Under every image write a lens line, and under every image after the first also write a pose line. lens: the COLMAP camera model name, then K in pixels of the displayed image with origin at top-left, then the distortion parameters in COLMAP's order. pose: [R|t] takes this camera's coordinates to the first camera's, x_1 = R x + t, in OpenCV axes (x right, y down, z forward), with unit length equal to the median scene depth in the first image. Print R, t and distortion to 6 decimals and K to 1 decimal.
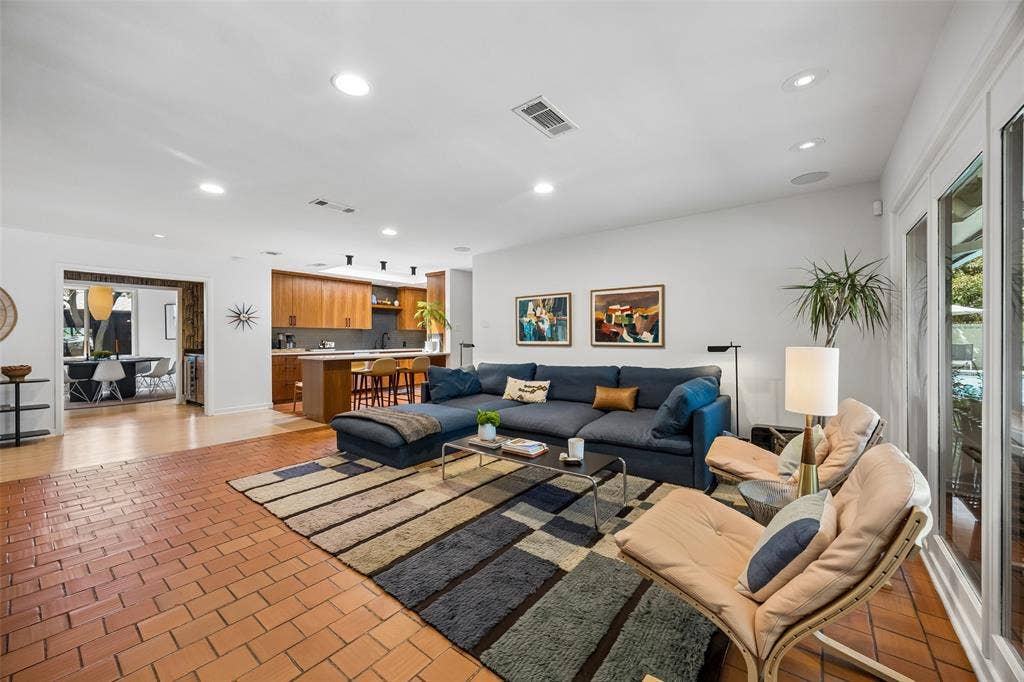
lens RADIAL K [[395.6, 0, 512.0], [0, 395.6, 341.0], [0, 0, 1]] dist [0.003389, 0.000230]
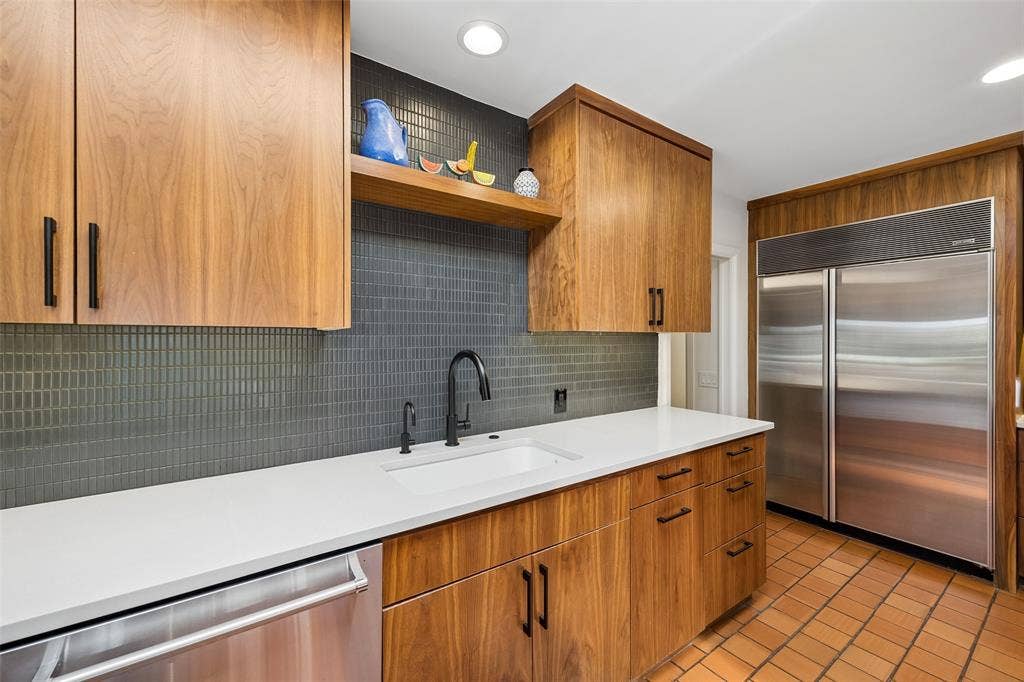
lens RADIAL K [[395.6, 0, 512.0], [0, 395.6, 341.0], [0, 0, 1]] dist [0.003389, 0.000230]
pose [[0.946269, 0.006914, -0.323305, -0.239944], [-0.007694, 0.999970, -0.001134, -0.024664], [0.323288, 0.003561, 0.946294, 0.830022]]
